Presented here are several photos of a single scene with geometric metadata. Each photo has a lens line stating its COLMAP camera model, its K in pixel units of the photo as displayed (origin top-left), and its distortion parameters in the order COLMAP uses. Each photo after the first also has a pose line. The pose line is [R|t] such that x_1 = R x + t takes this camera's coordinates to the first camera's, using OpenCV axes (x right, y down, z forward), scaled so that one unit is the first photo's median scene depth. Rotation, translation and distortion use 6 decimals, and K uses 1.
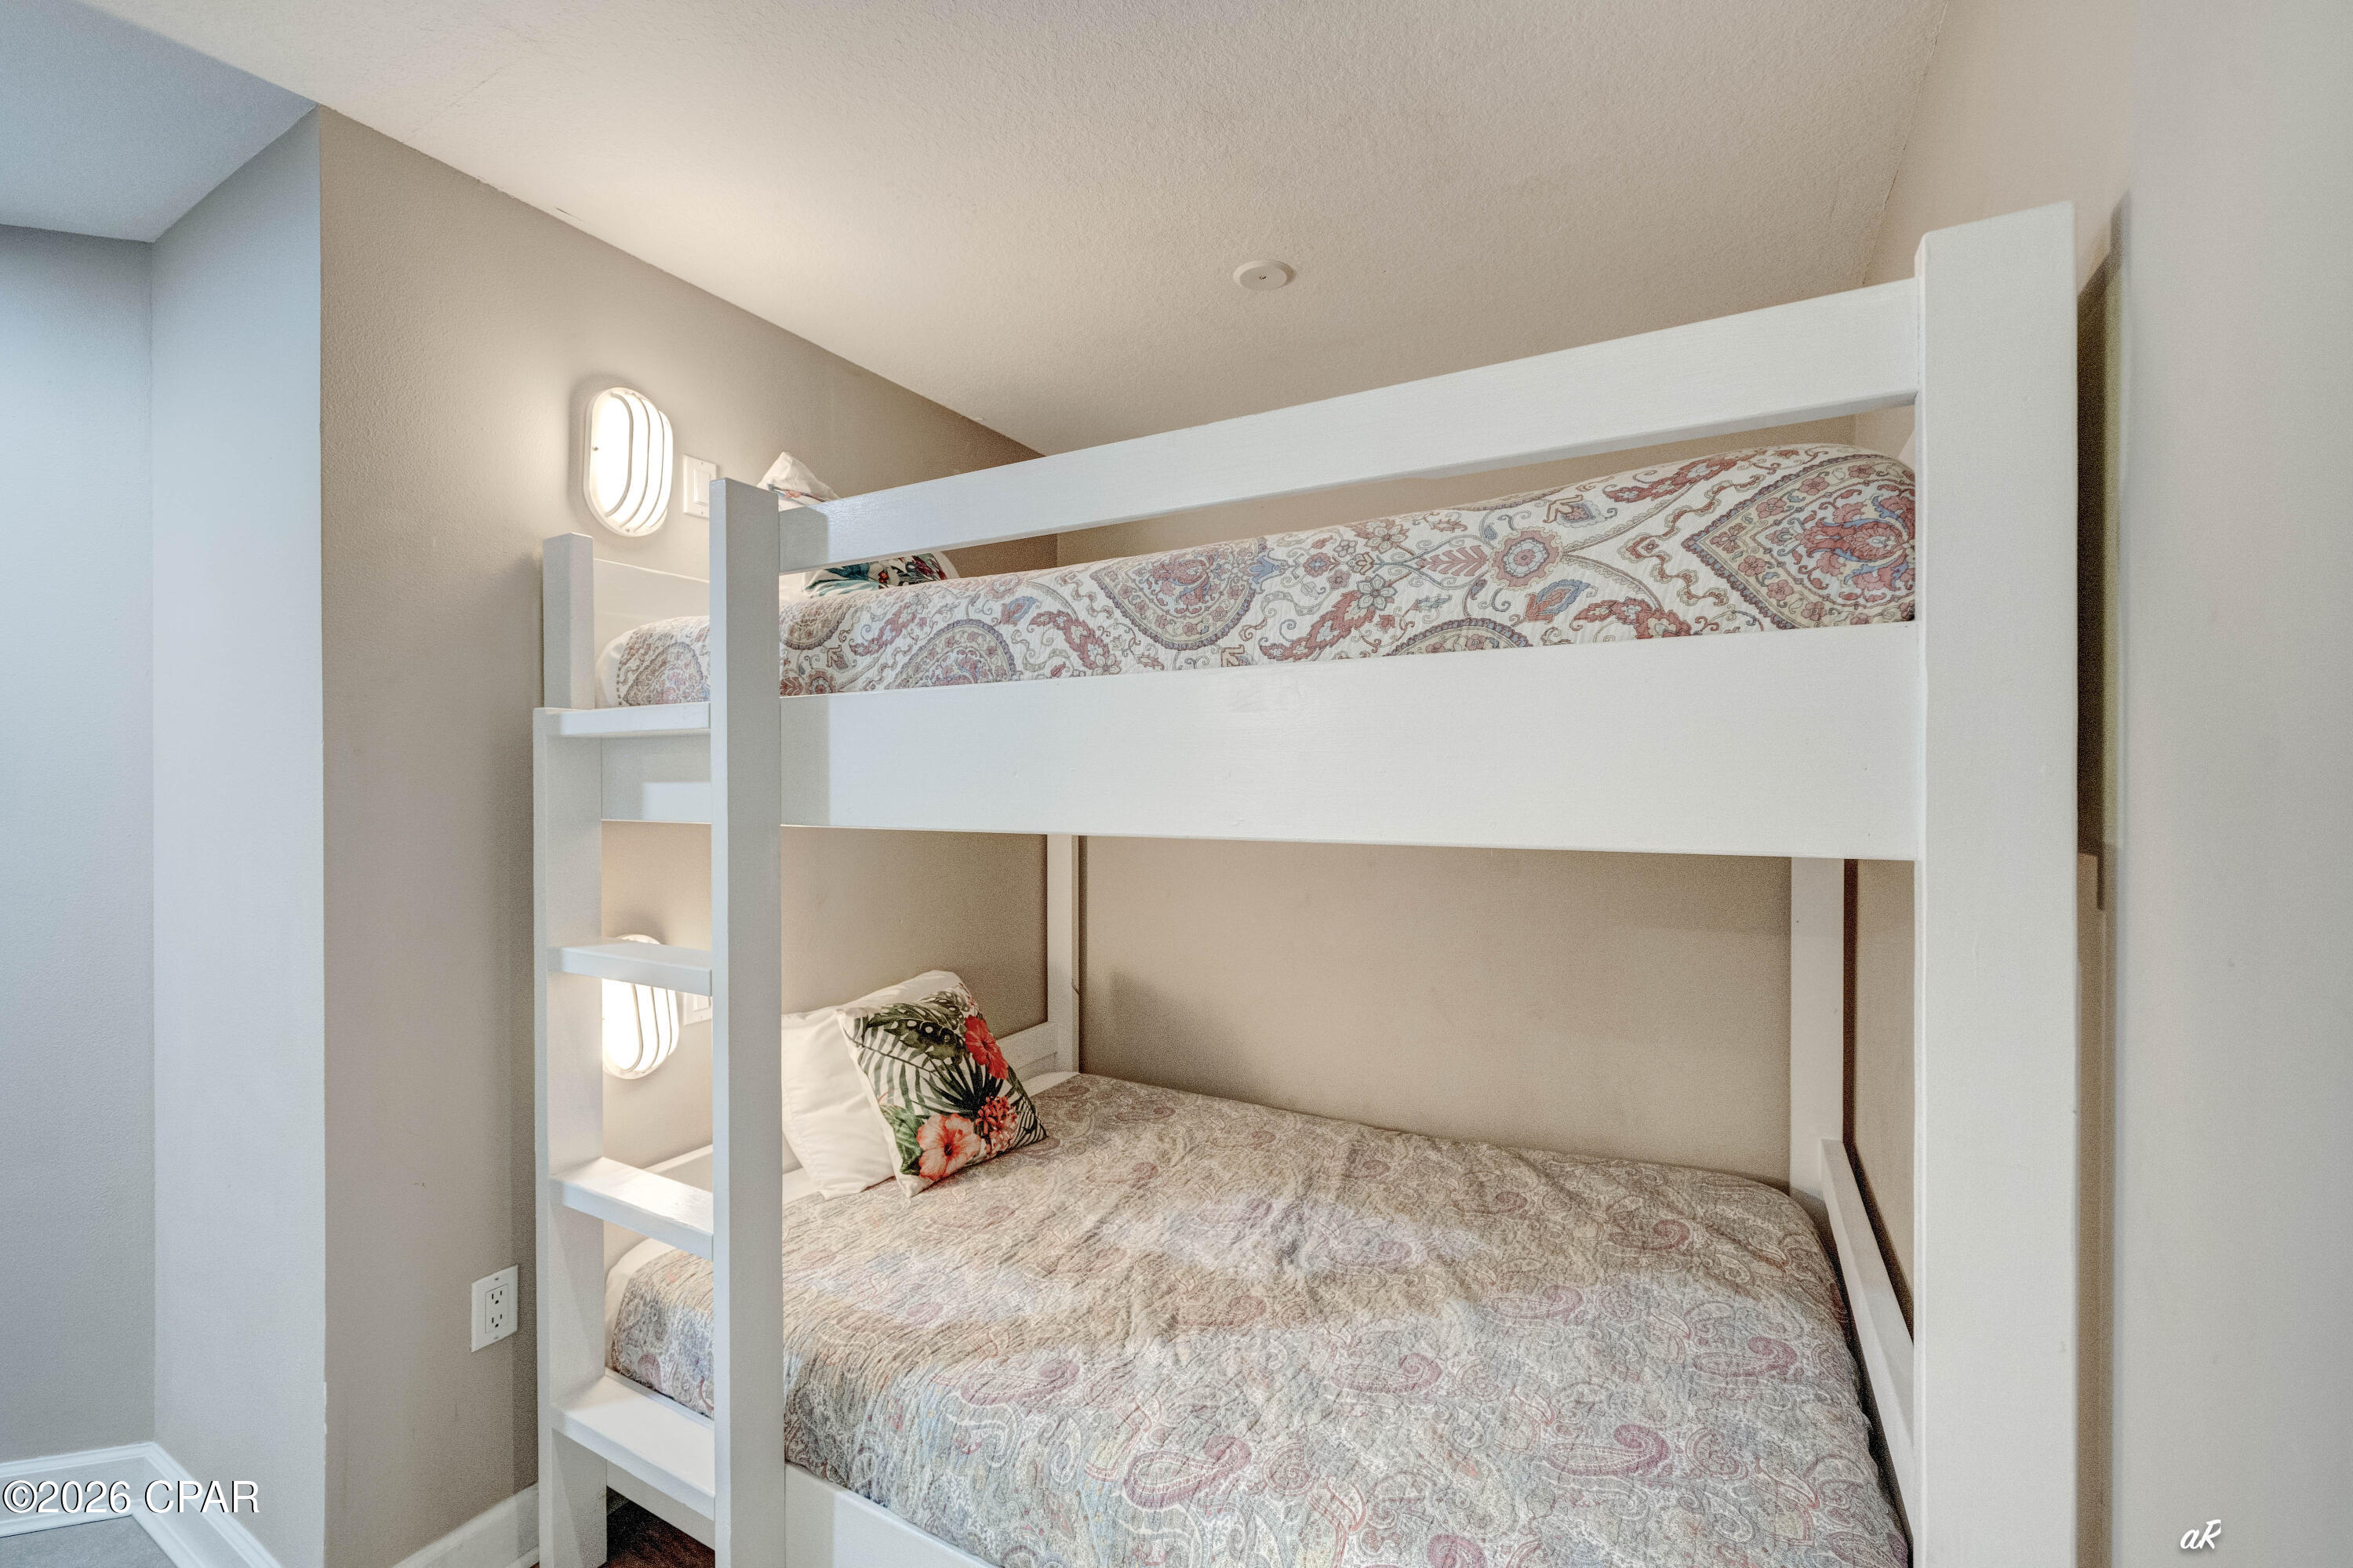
lens RADIAL K [[953.1, 0, 1169.9], [0, 953.1, 788.8], [0, 0, 1]] dist [-0.003420, 0.000061]
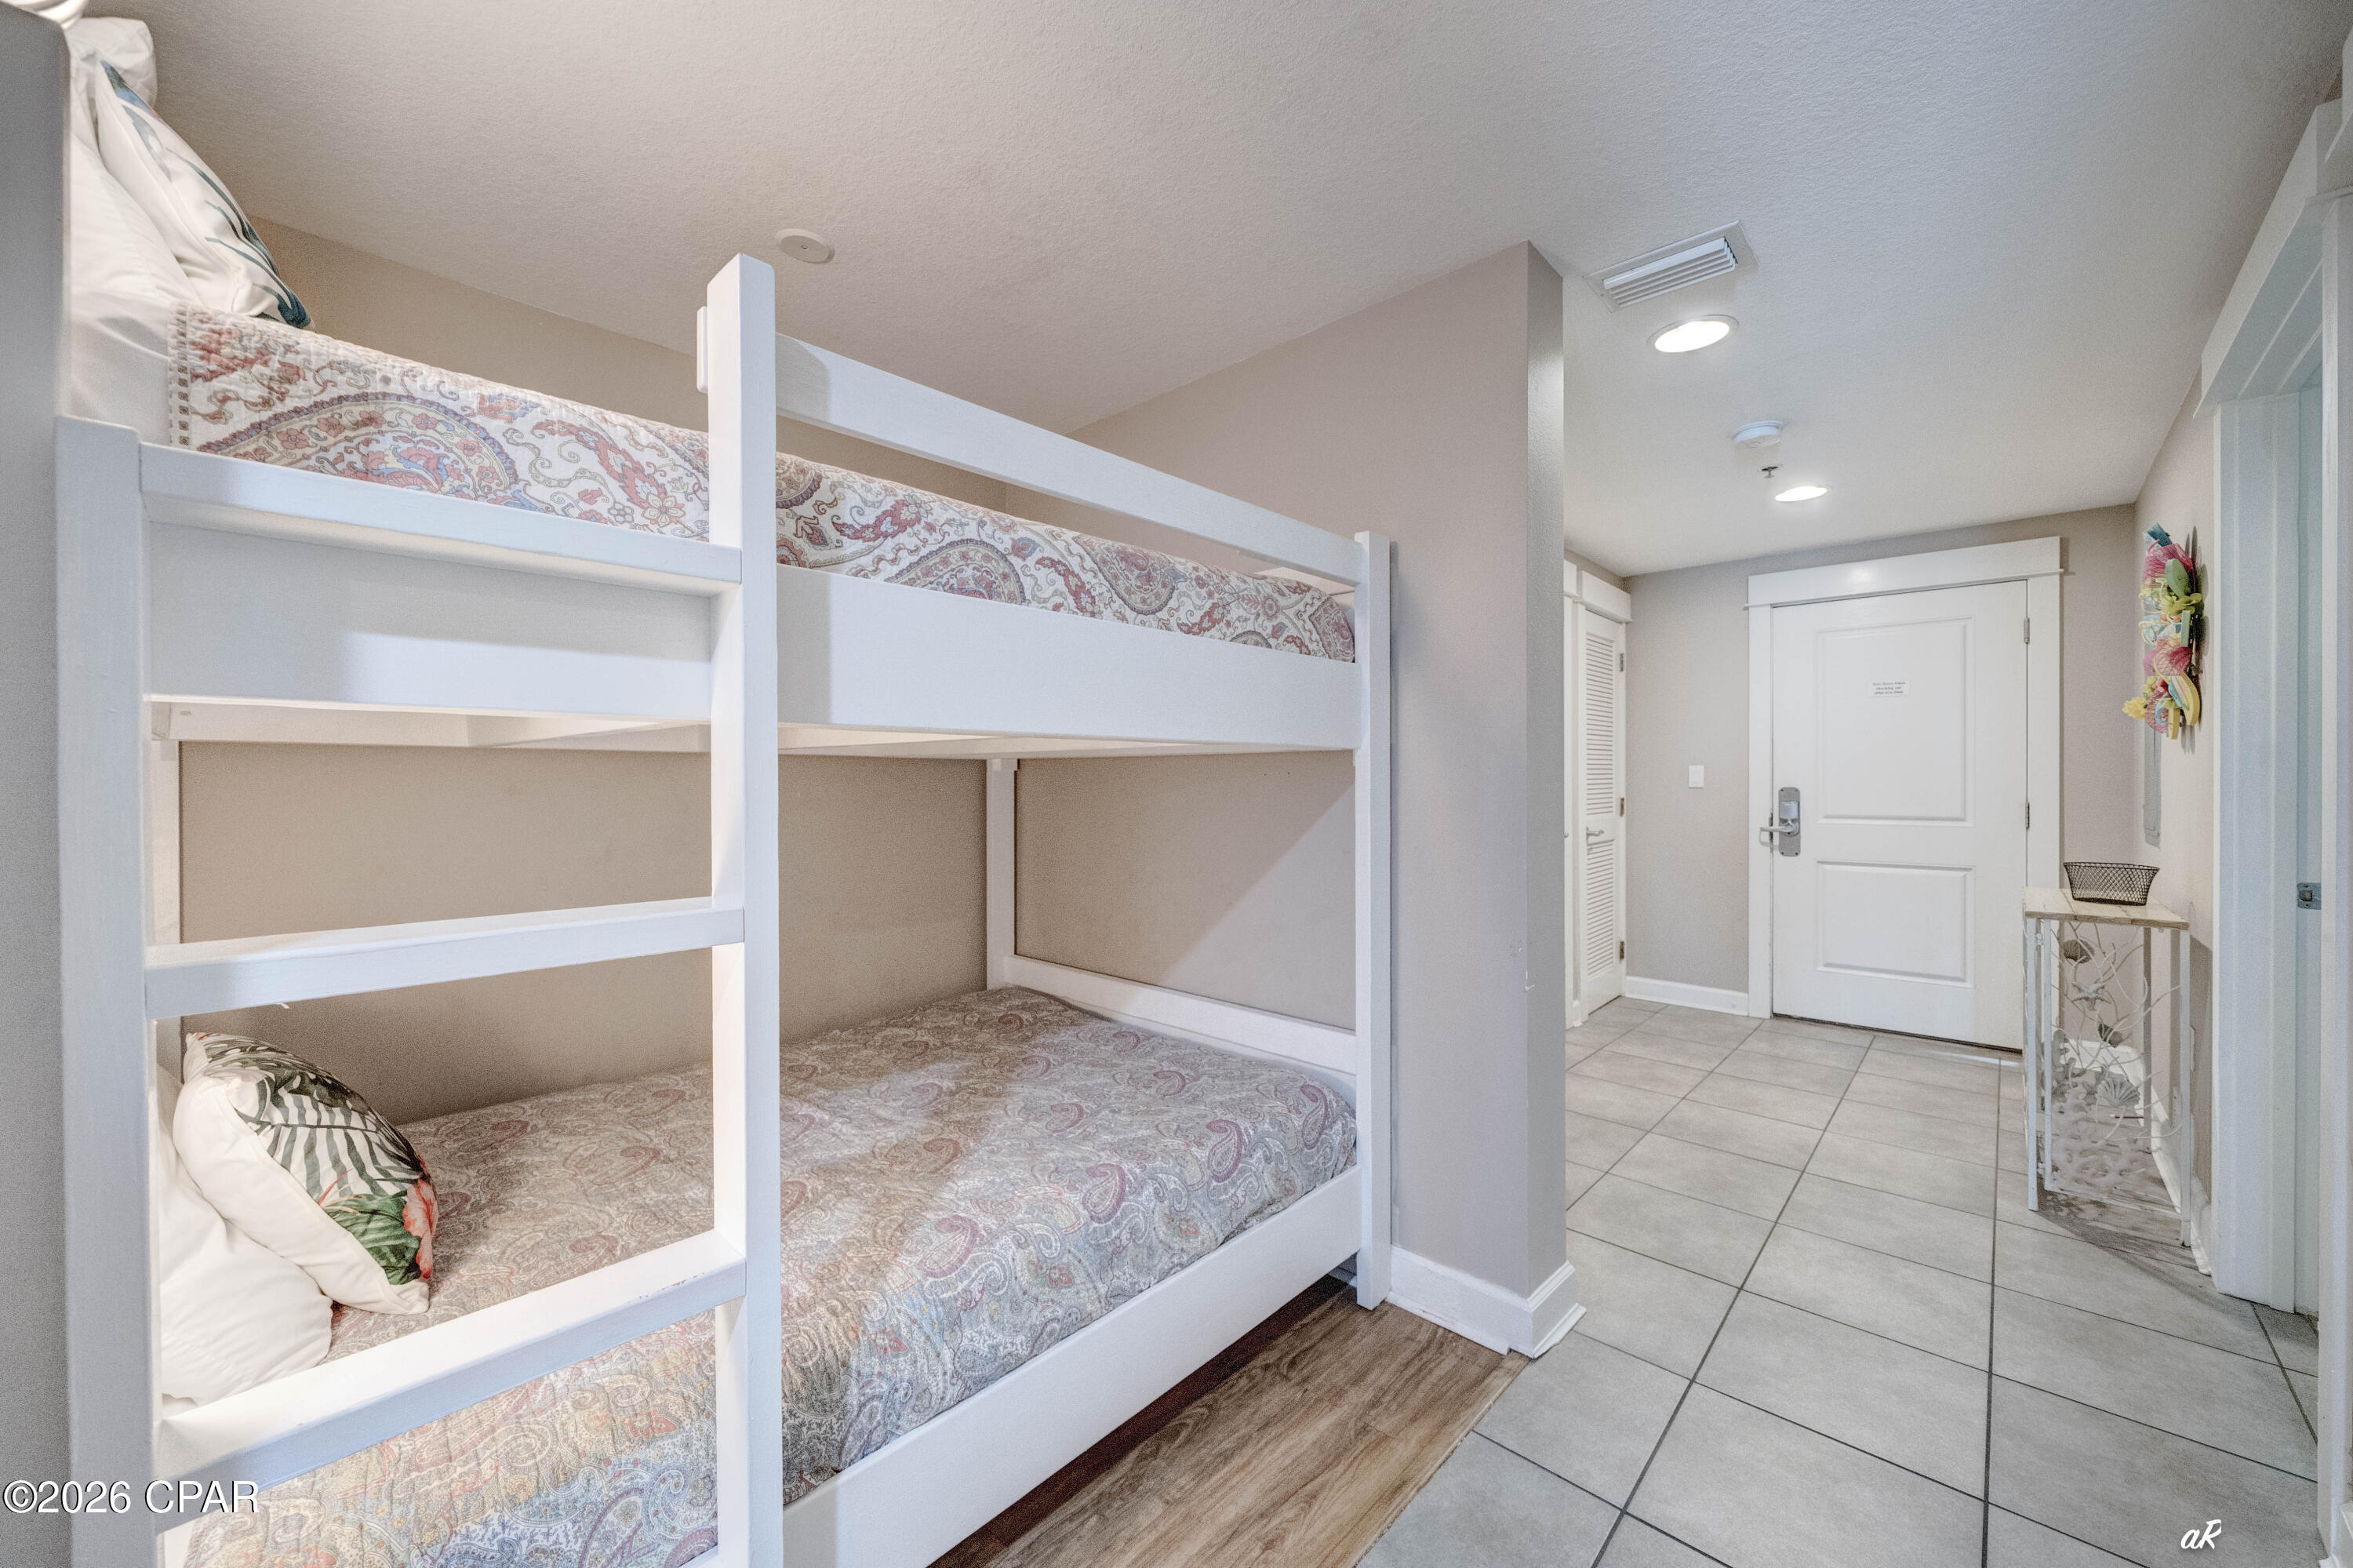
lens RADIAL K [[875.1, 0, 1166.7], [0, 875.1, 776.2], [0, 0, 1]] dist [-0.002205, -0.000153]
pose [[0.254131, 0.003242, 0.967164, -1.099019], [0.008455, 0.999949, -0.005574, 0.099183], [-0.967133, 0.009594, 0.254090, 0.517312]]
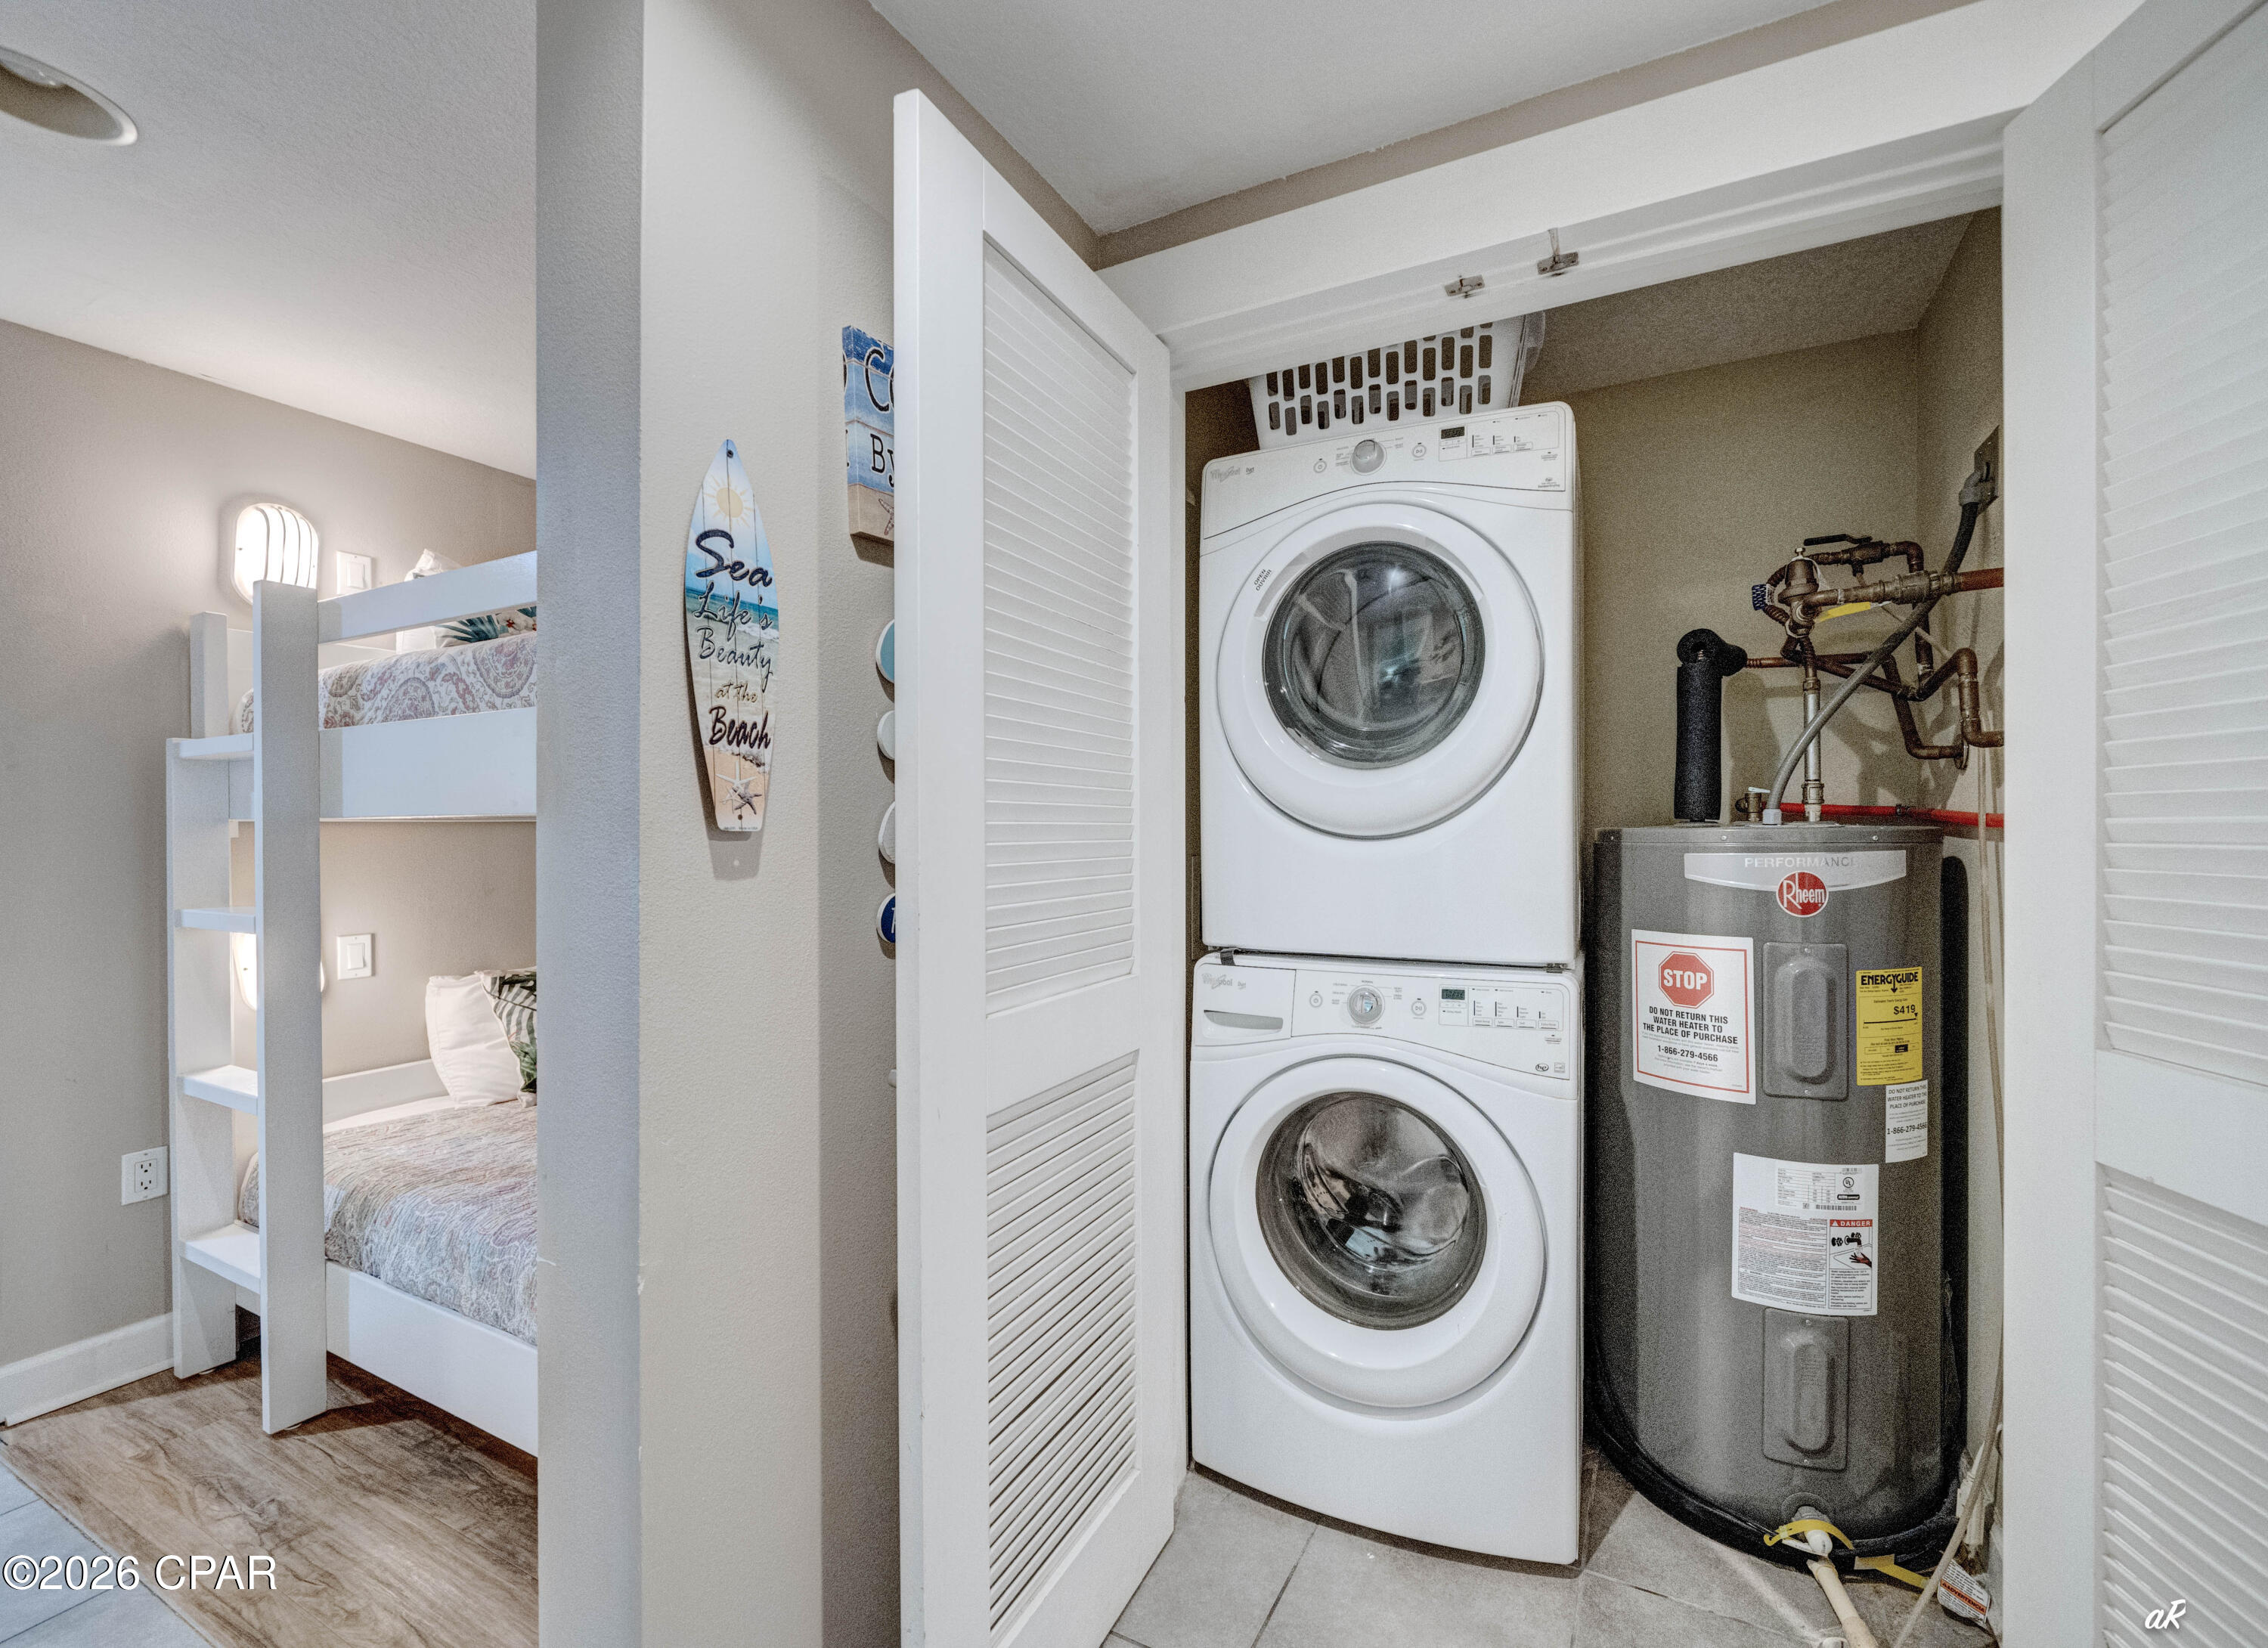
lens RADIAL K [[896.0, 0, 1213.1], [0, 896.0, 833.7], [0, 0, 1]] dist [-0.002622, -0.000273]
pose [[0.997855, -0.002855, 0.065402, 0.924471], [0.002922, 0.999995, -0.000941, 0.072351], [-0.065399, 0.001130, 0.997859, -0.478168]]
